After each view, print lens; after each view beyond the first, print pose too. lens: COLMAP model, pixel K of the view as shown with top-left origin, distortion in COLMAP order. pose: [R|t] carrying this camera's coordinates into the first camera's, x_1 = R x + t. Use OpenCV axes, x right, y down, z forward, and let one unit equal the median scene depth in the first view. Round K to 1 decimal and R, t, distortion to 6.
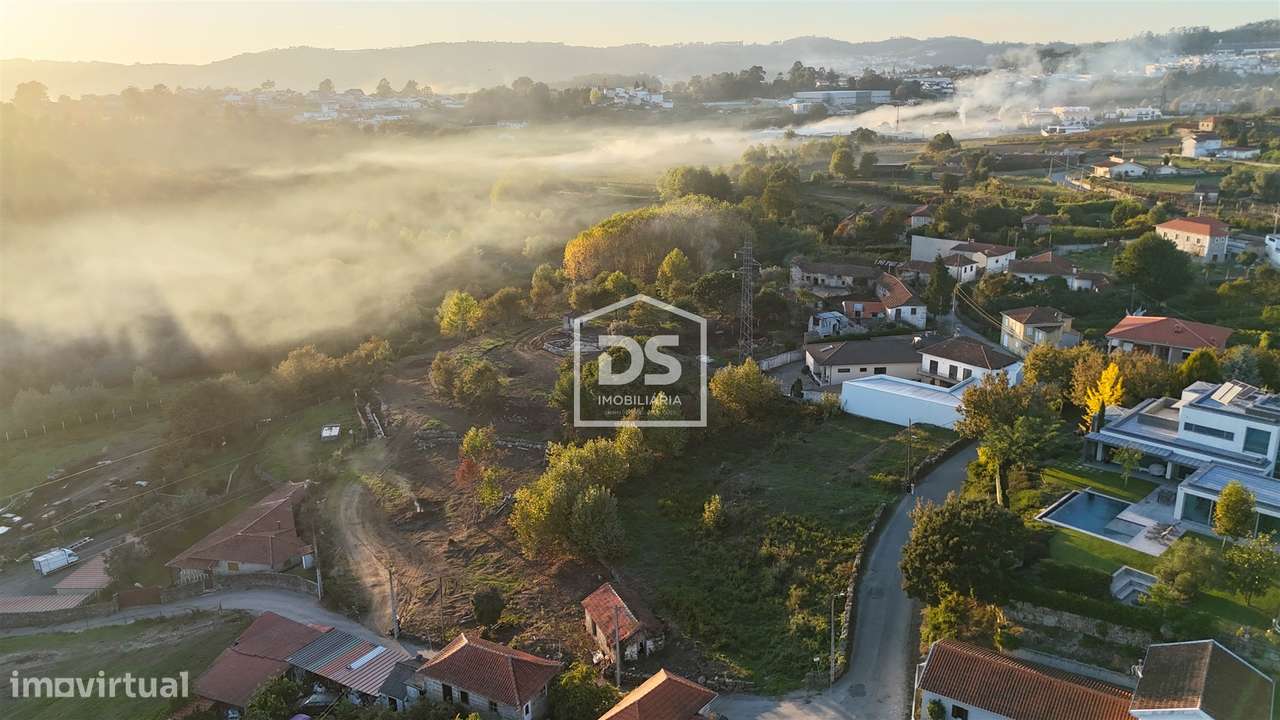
lens RADIAL K [[936.5, 0, 644.5], [0, 936.5, 360.7], [0, 0, 1]] dist [0.076861, -0.080850]
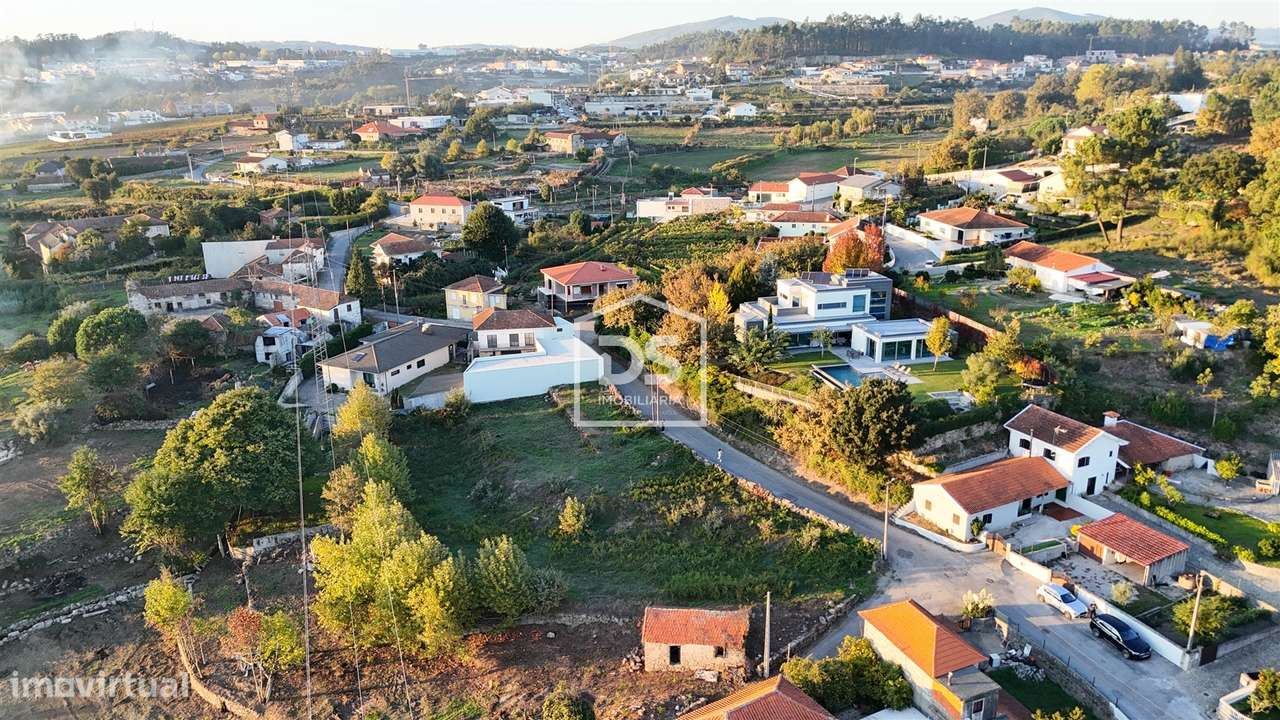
lens RADIAL K [[936.5, 0, 644.5], [0, 936.5, 360.7], [0, 0, 1]] dist [0.076861, -0.080850]
pose [[0.495070, -0.245154, 0.833550, -0.319285], [0.252671, 0.958528, 0.131841, -0.044871], [-0.831302, 0.145344, 0.536481, 0.222769]]
